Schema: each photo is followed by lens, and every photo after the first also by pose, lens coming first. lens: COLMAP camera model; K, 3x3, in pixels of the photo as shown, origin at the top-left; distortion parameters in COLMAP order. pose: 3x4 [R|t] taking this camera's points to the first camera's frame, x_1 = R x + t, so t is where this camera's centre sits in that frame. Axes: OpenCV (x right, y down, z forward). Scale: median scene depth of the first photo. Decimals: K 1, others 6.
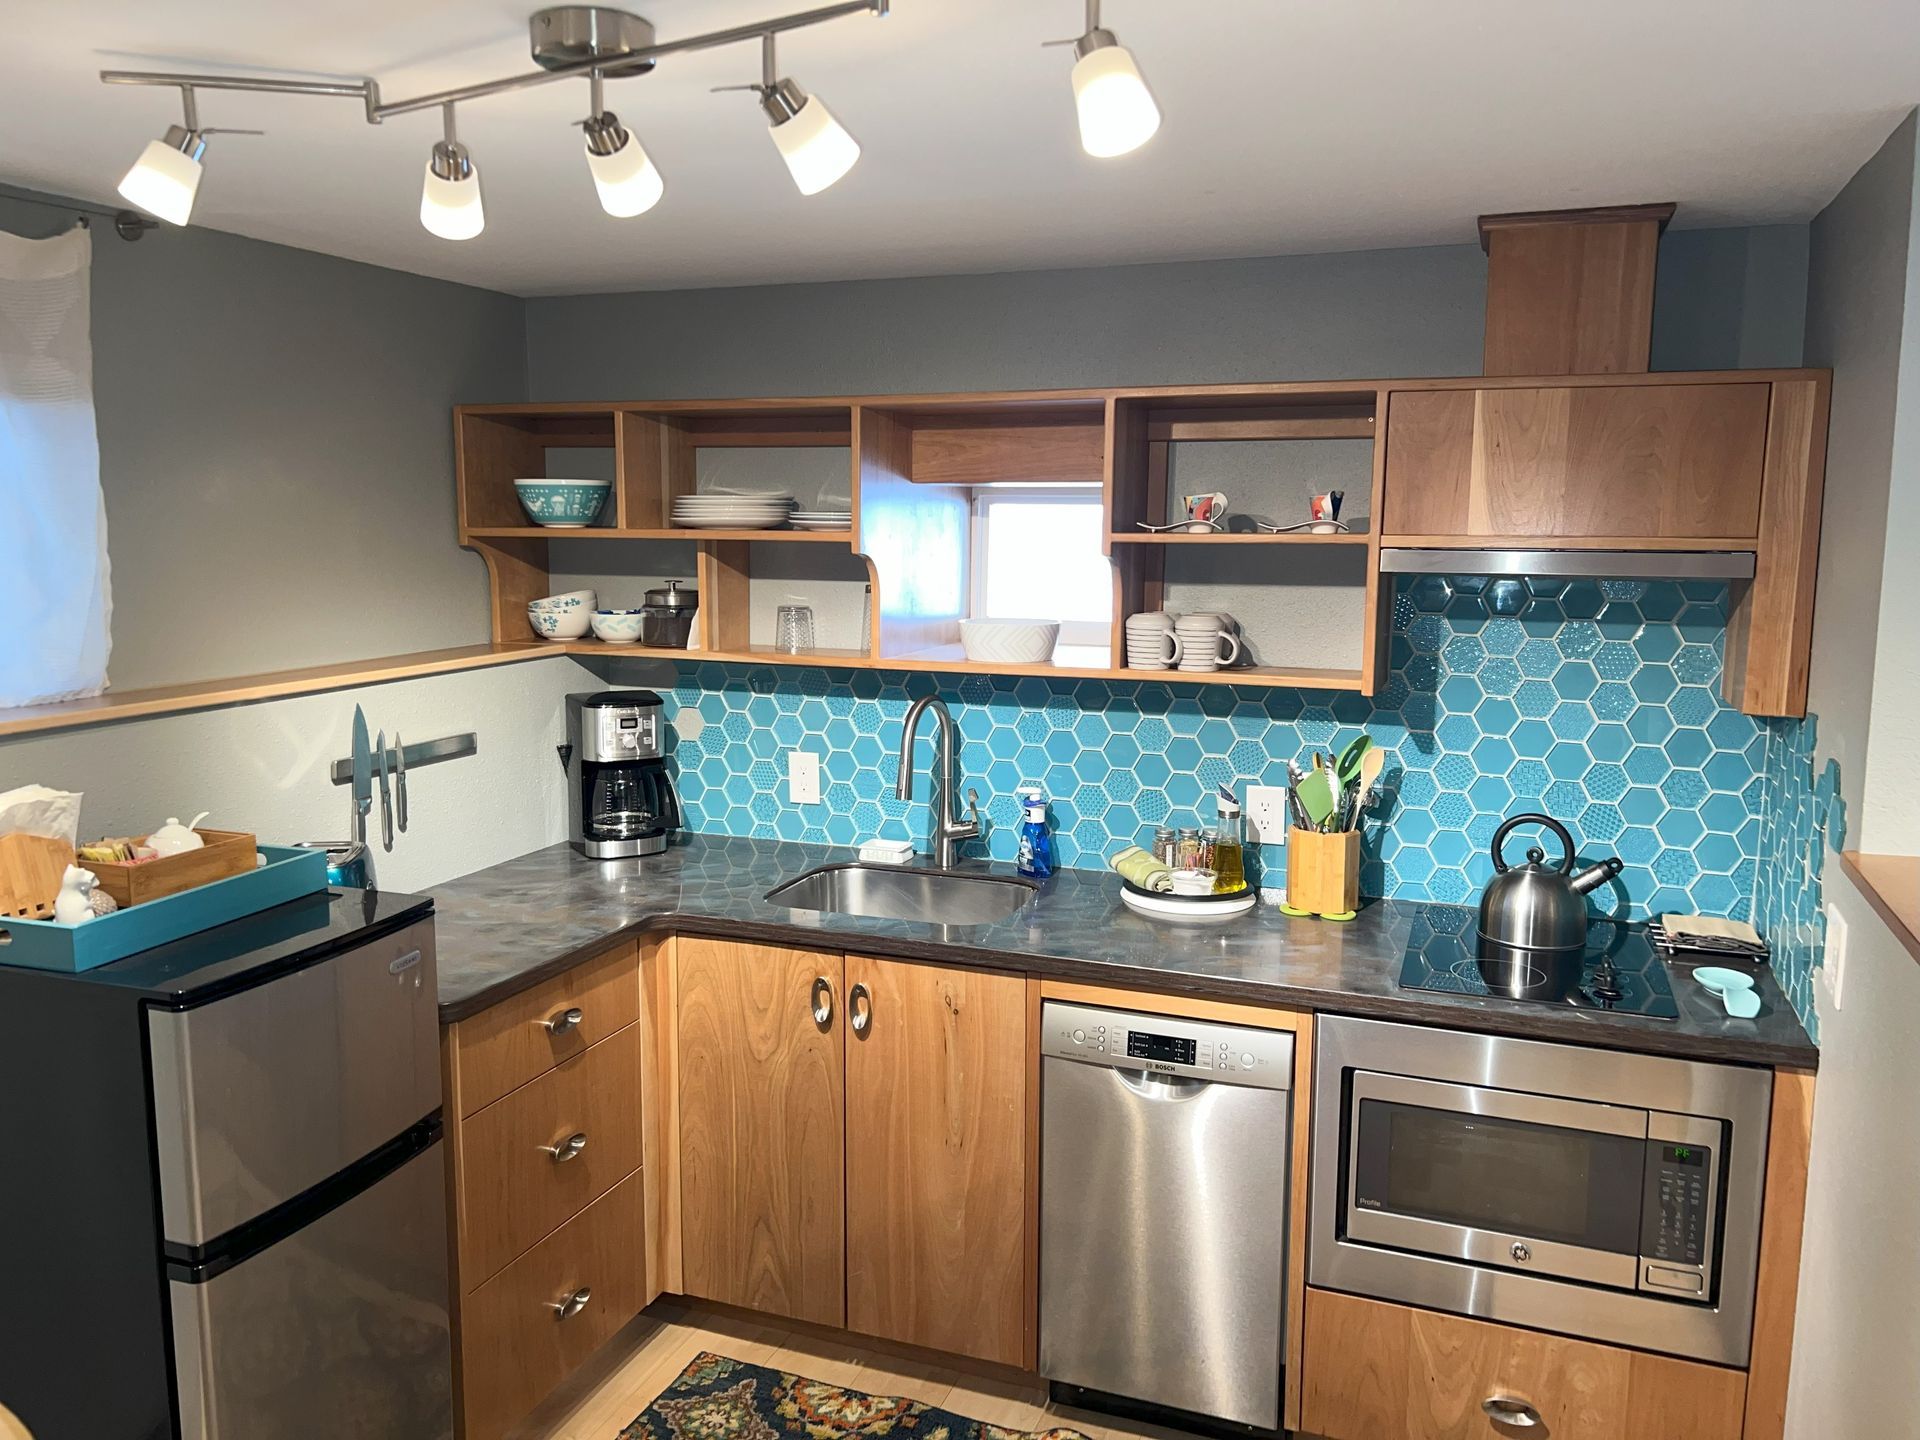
lens RADIAL K [[1464.9, 0, 962.5], [0, 1464.9, 716.2], [0, 0, 1]] dist [0.052654, -0.047985]
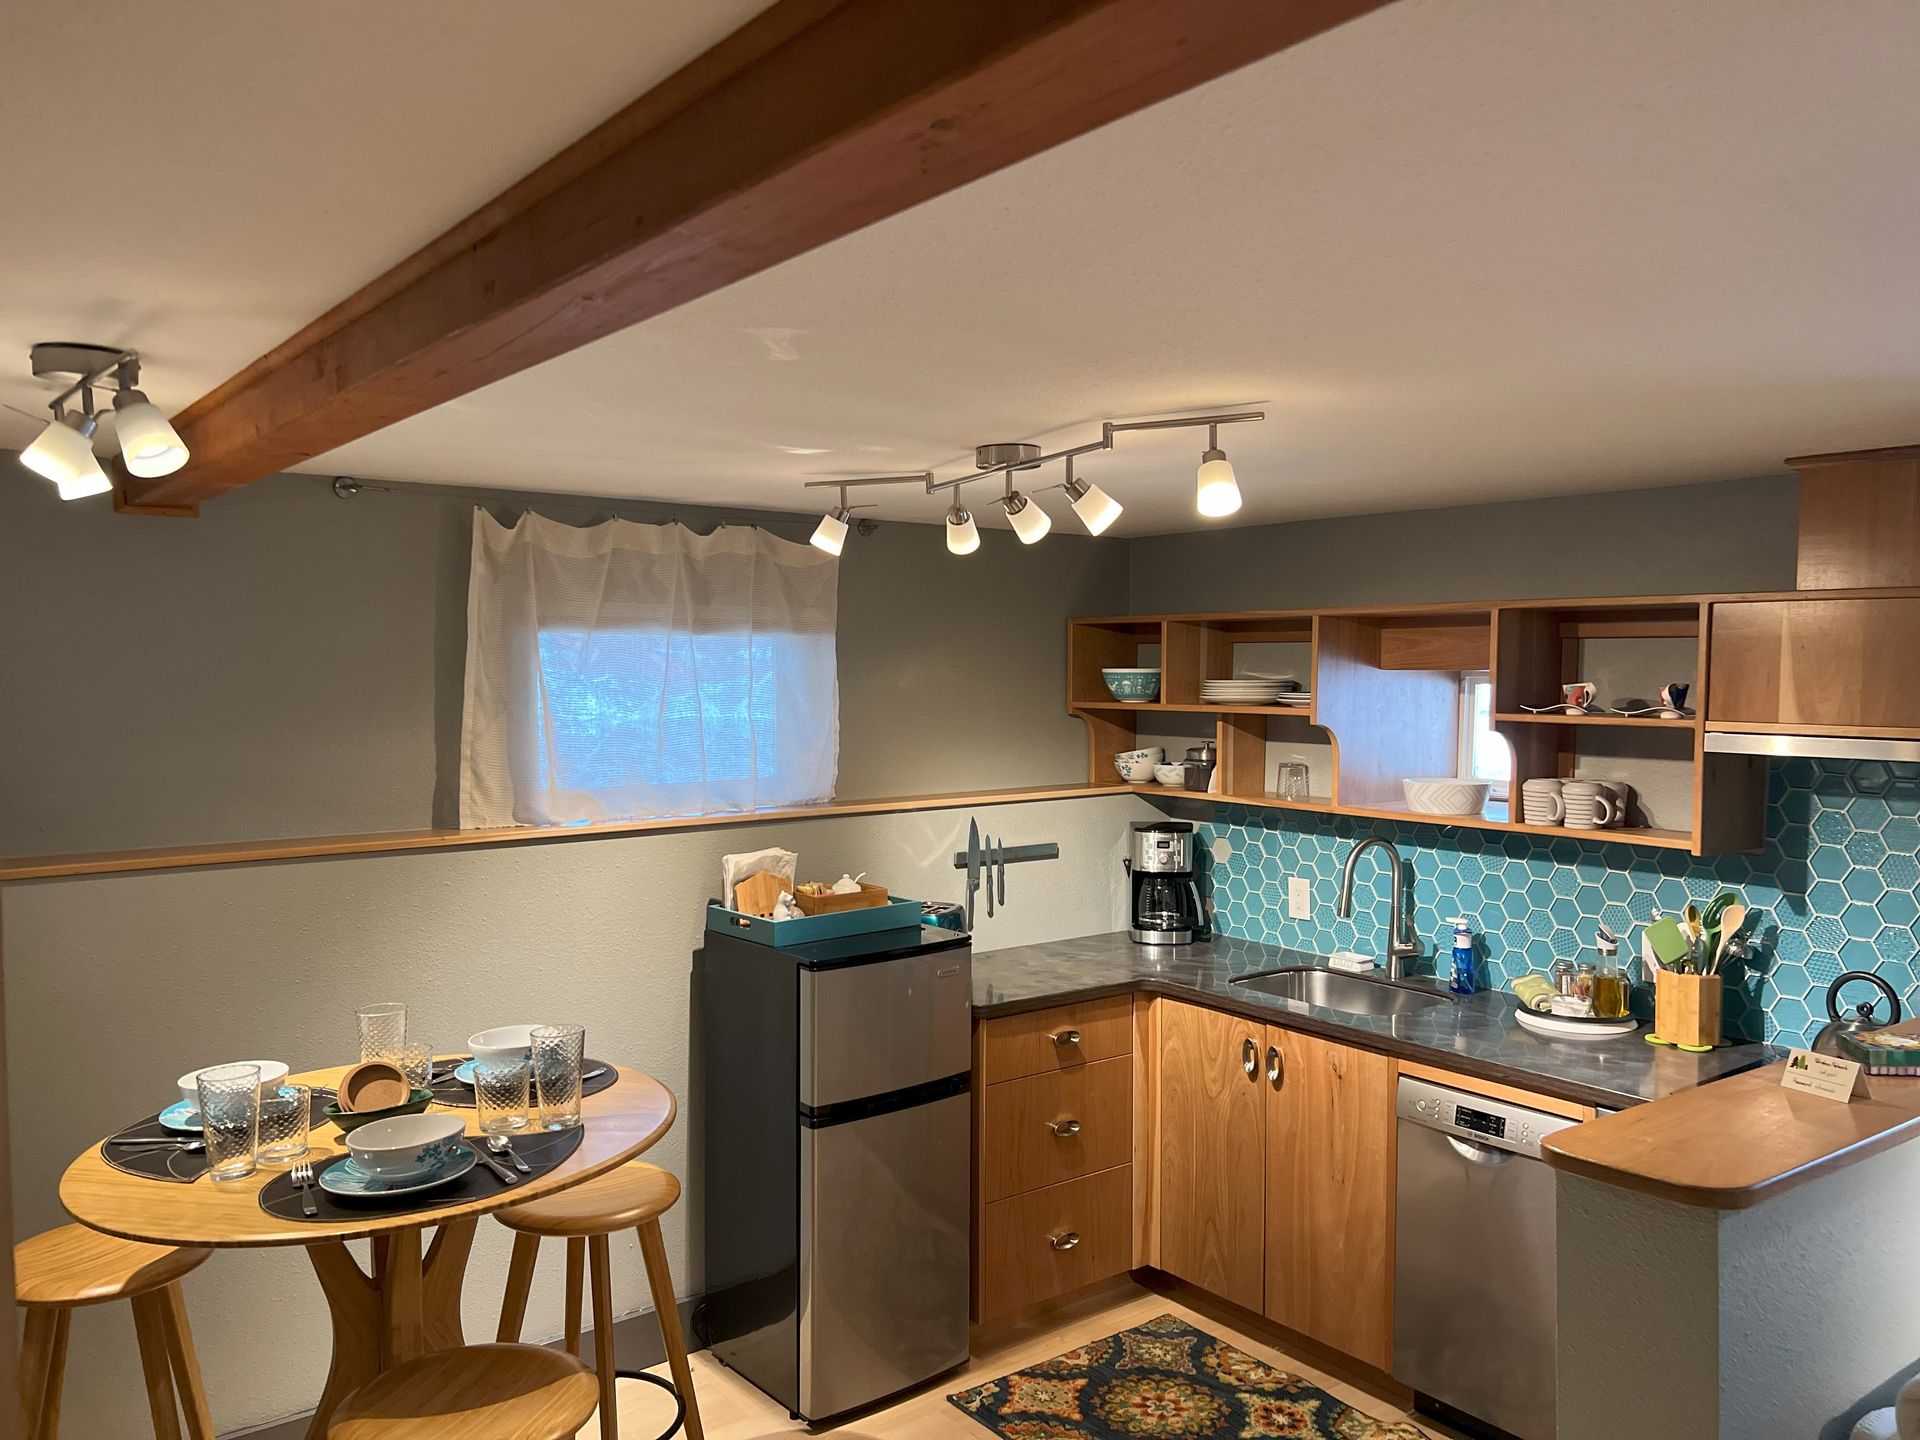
lens RADIAL K [[1464.9, 0, 954.1], [0, 1464.9, 719.8], [0, 0, 1]] dist [0.052654, -0.047985]
pose [[0.851288, 0.018298, -0.524379, 0.387360], [-0.071716, 0.994070, -0.081738, 0.017714], [0.519774, 0.107190, 0.847553, -0.328326]]
